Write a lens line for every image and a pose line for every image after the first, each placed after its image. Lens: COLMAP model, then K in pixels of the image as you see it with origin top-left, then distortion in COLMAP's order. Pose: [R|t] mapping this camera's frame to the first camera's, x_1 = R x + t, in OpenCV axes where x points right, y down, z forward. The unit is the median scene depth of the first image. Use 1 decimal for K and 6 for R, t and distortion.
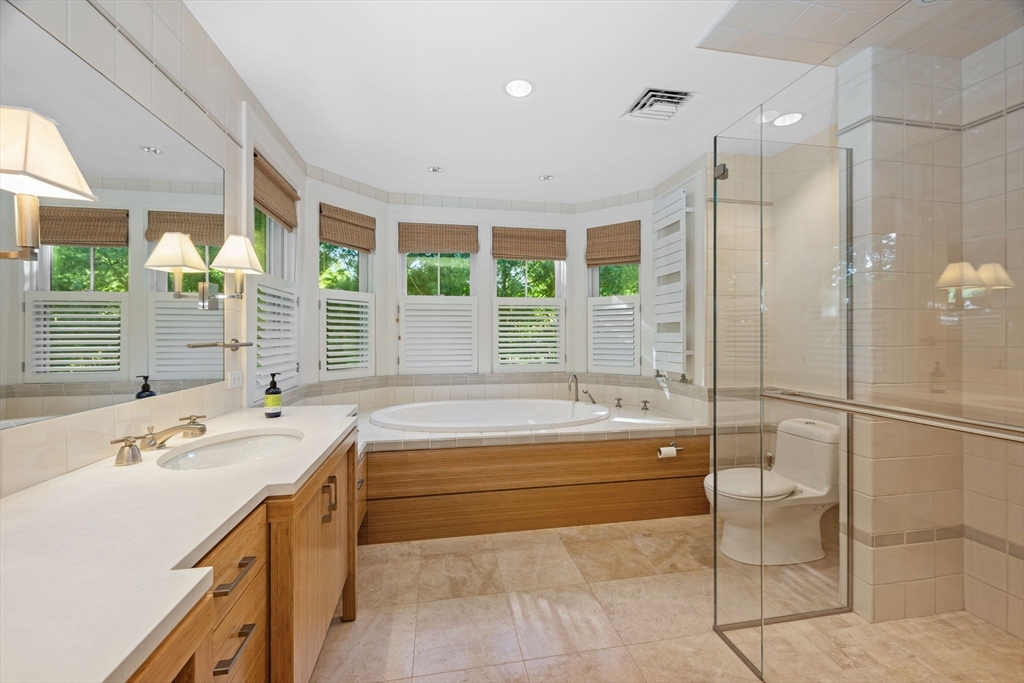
lens RADIAL K [[401.4, 0, 510.3], [0, 401.4, 339.3], [0, 0, 1]] dist [-0.000056, -0.000050]
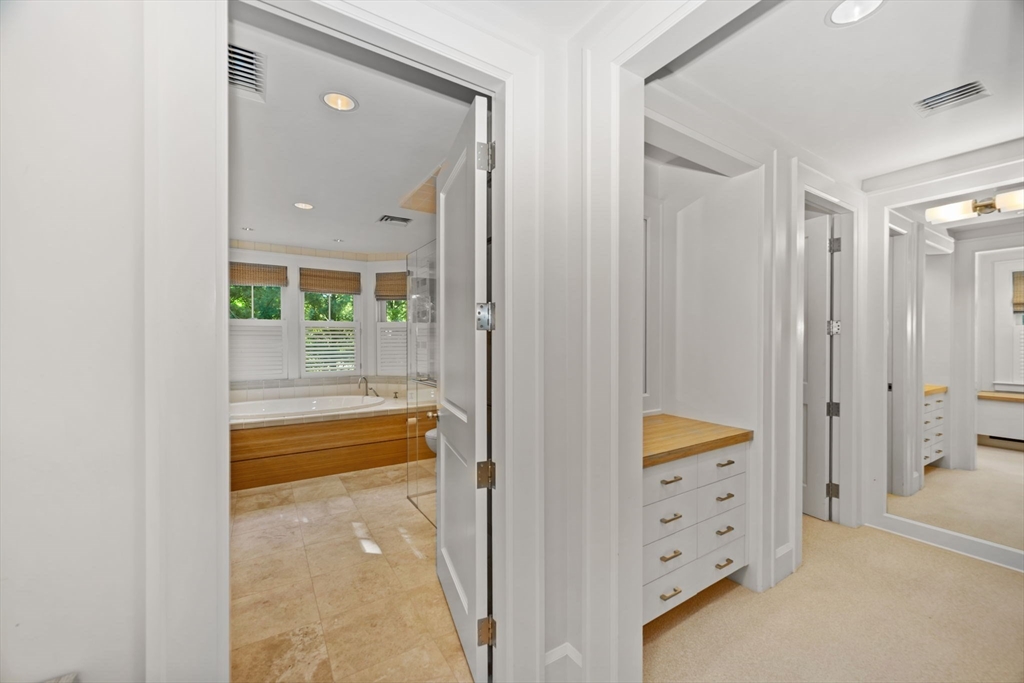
lens RADIAL K [[401.4, 0, 516.9], [0, 401.4, 350.3], [0, 0, 1]] dist [-0.000056, -0.000050]
pose [[0.926605, -0.008479, 0.375940, 0.174309], [0.001953, 0.999841, 0.017738, -0.044103], [-0.376031, -0.015702, 0.926474, -0.727458]]
